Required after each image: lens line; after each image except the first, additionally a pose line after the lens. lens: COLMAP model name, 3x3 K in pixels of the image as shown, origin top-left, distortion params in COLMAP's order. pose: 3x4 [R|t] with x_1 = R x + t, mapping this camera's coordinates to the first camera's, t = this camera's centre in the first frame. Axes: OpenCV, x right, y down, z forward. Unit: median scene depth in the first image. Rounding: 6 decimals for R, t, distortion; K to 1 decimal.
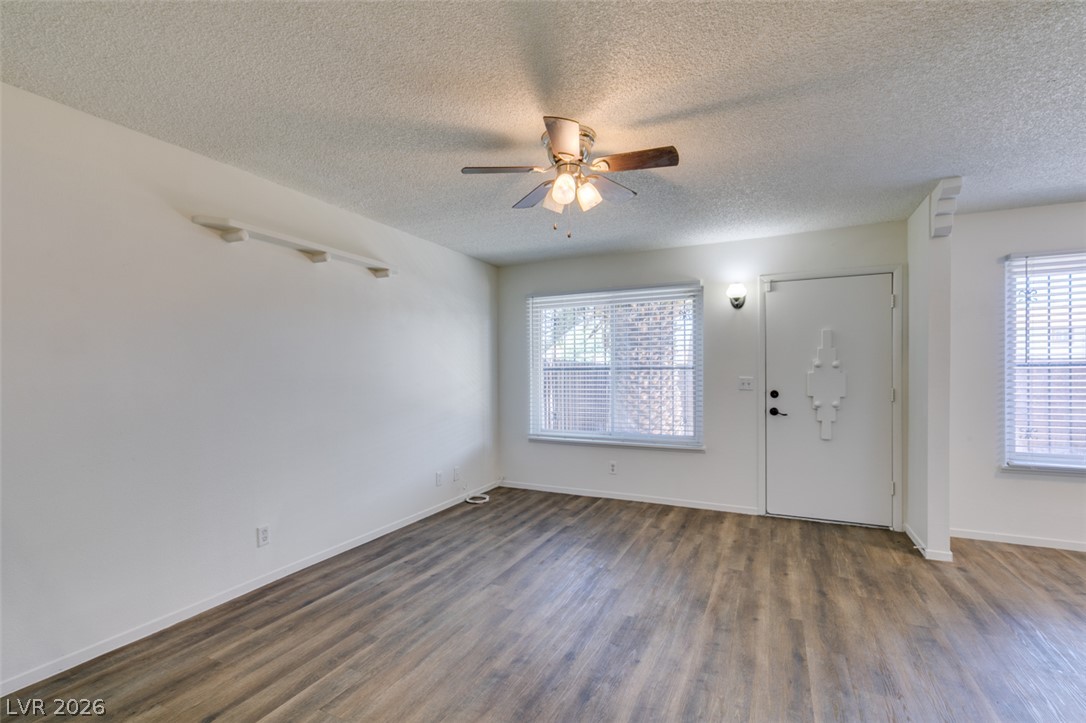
lens RADIAL K [[486.9, 0, 538.5], [0, 486.9, 376.8], [0, 0, 1]] dist [0.003718, -0.001329]
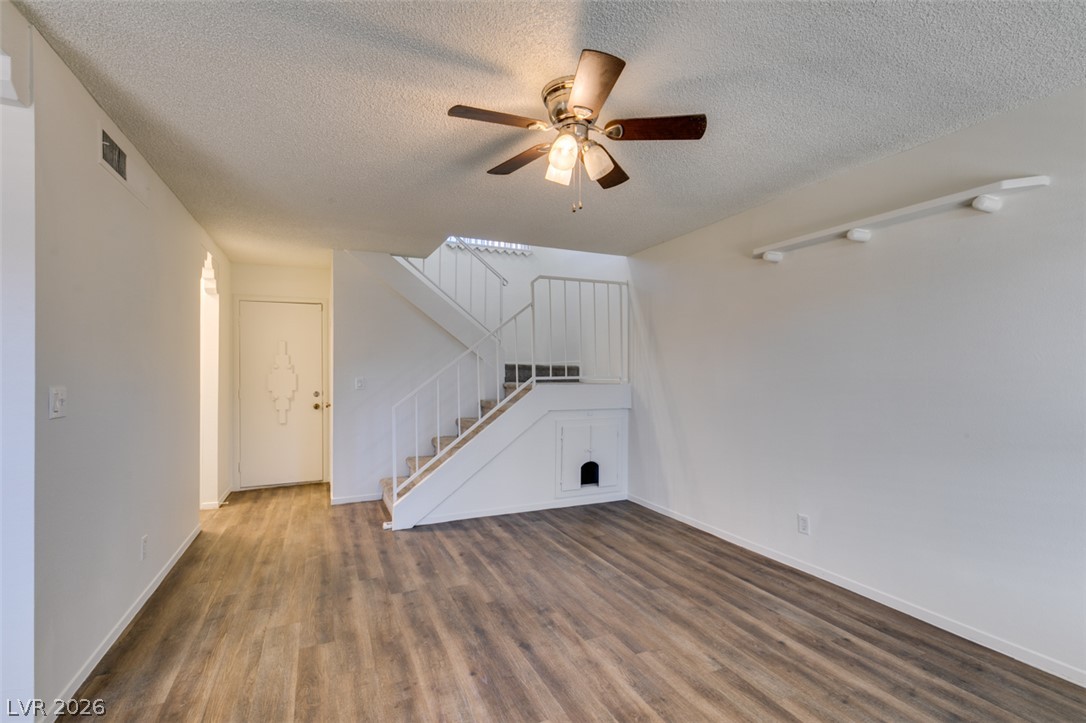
lens RADIAL K [[486.9, 0, 540.5], [0, 486.9, 368.4], [0, 0, 1]] dist [0.003718, -0.001329]
pose [[-0.640120, 0.000188, -0.768275, 0.510911], [-0.003994, 0.999986, 0.003573, -0.012110], [0.768265, 0.005355, -0.640110, 1.025153]]
